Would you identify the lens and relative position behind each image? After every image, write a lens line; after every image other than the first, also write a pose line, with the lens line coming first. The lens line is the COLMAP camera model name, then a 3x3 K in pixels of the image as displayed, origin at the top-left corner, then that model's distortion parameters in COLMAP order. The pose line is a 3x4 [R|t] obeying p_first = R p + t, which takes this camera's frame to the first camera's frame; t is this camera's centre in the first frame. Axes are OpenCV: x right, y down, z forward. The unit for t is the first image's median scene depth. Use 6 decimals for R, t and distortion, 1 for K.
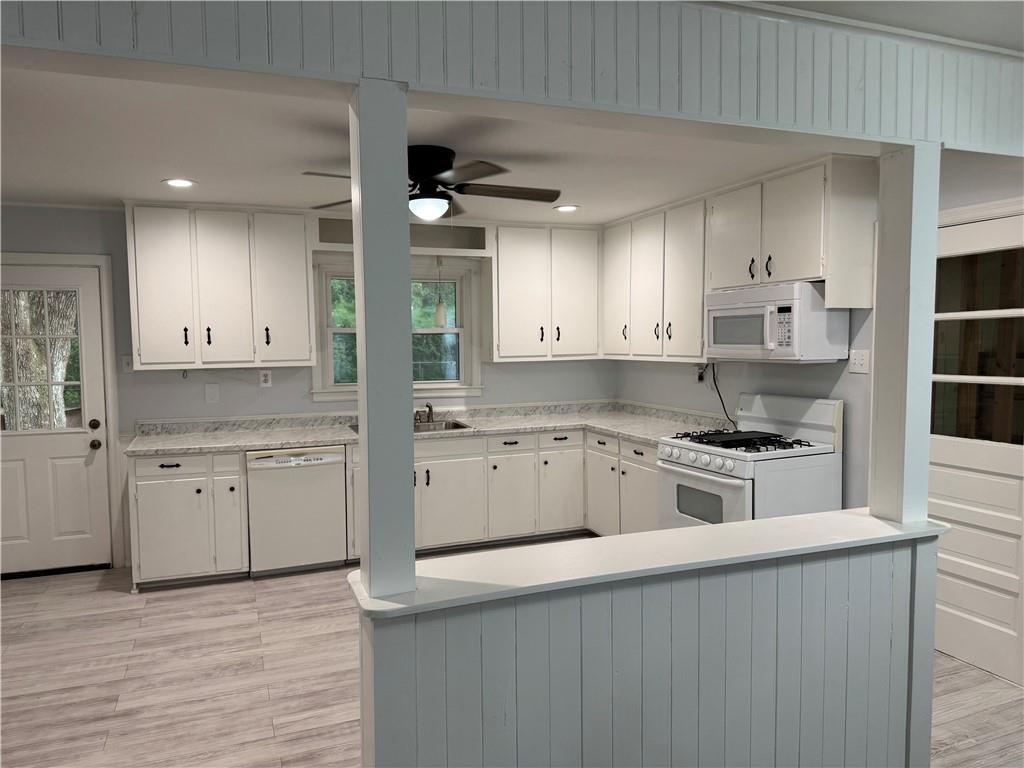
lens RADIAL K [[722.9, 0, 512.0], [0, 722.9, 384.0], [0, 0, 1]] dist [0.065270, -0.070108]
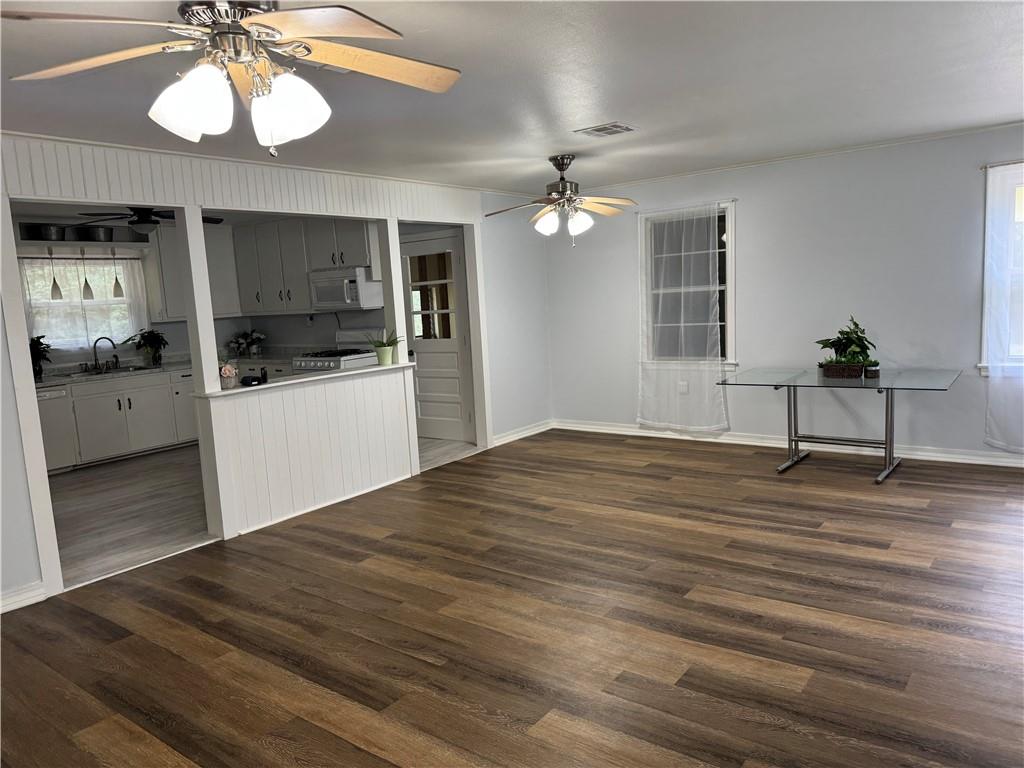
lens RADIAL K [[722.9, 0, 512.0], [0, 722.9, 384.0], [0, 0, 1]] dist [0.065270, -0.070108]
pose [[0.864085, -0.103338, 0.492623, -0.235201], [0.080780, 0.994483, 0.066922, 0.072432], [-0.496821, -0.018032, 0.867666, -0.878972]]
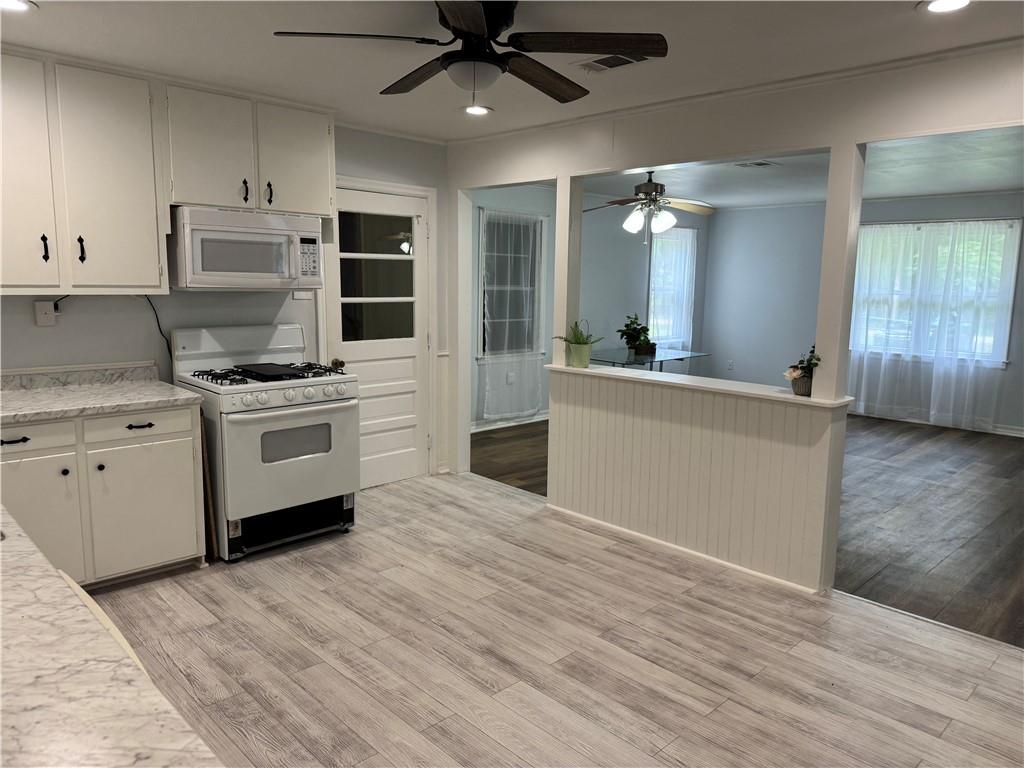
lens RADIAL K [[722.9, 0, 512.0], [0, 722.9, 384.0], [0, 0, 1]] dist [0.065270, -0.070108]
pose [[-0.386673, -0.125172, 0.913683, -0.746031], [0.046006, 0.986894, 0.154671, -0.046452], [-0.921069, 0.101842, -0.375847, 1.150660]]
